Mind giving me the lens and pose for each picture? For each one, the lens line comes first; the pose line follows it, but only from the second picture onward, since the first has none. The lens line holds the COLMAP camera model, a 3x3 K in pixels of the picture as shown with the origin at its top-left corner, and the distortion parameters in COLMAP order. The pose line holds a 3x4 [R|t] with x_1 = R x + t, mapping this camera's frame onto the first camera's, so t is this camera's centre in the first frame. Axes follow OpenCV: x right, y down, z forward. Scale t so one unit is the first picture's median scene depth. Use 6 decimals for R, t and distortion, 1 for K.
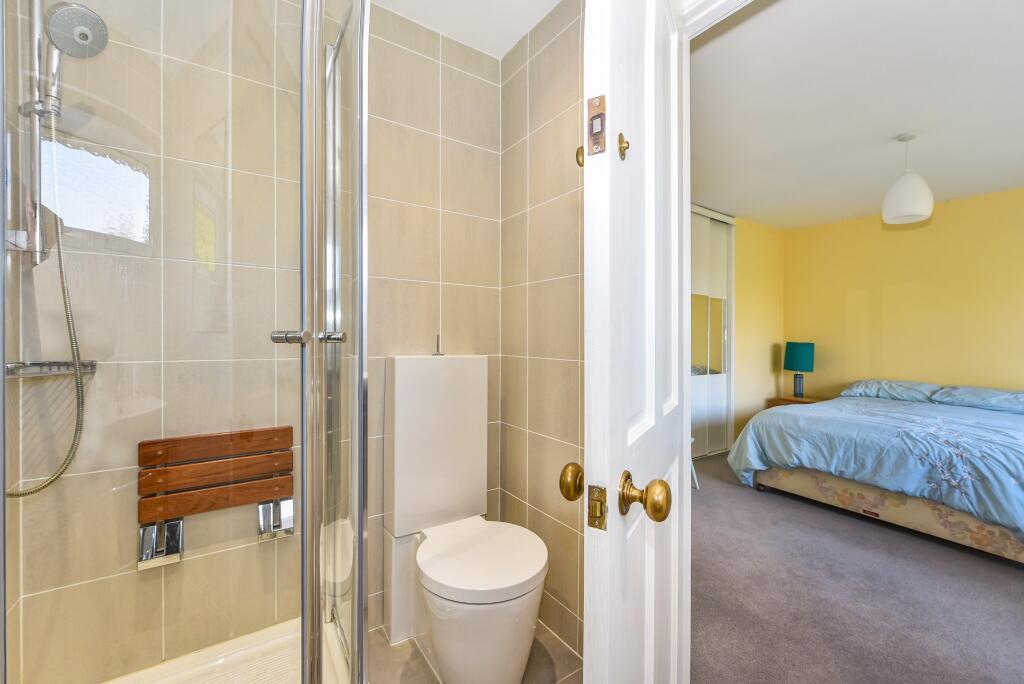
lens RADIAL K [[420.0, 0, 512.0], [0, 420.0, 342.0], [0, 0, 1]] dist [0.000103, -0.030229]
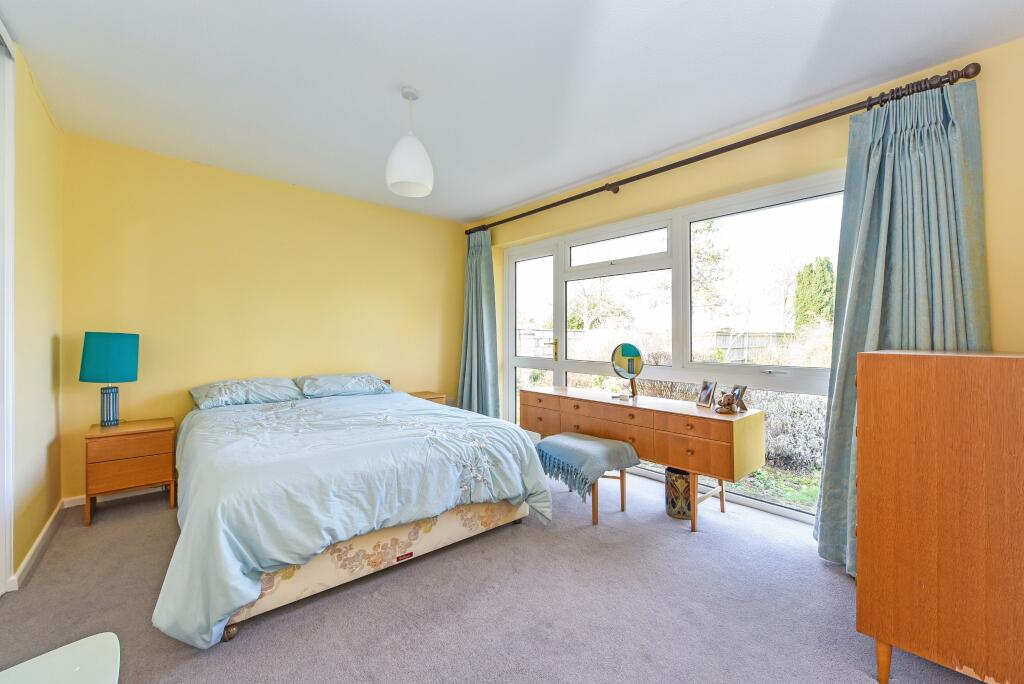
lens RADIAL K [[407.5, 0, 510.3], [0, 407.5, 330.1], [0, 0, 1]] dist [-0.017414, -0.000021]
pose [[-0.111628, -0.000251, 0.993750, 0.106420], [0.006482, 0.999979, 0.000980, -0.000822], [-0.993729, 0.006551, -0.111624, 0.852311]]
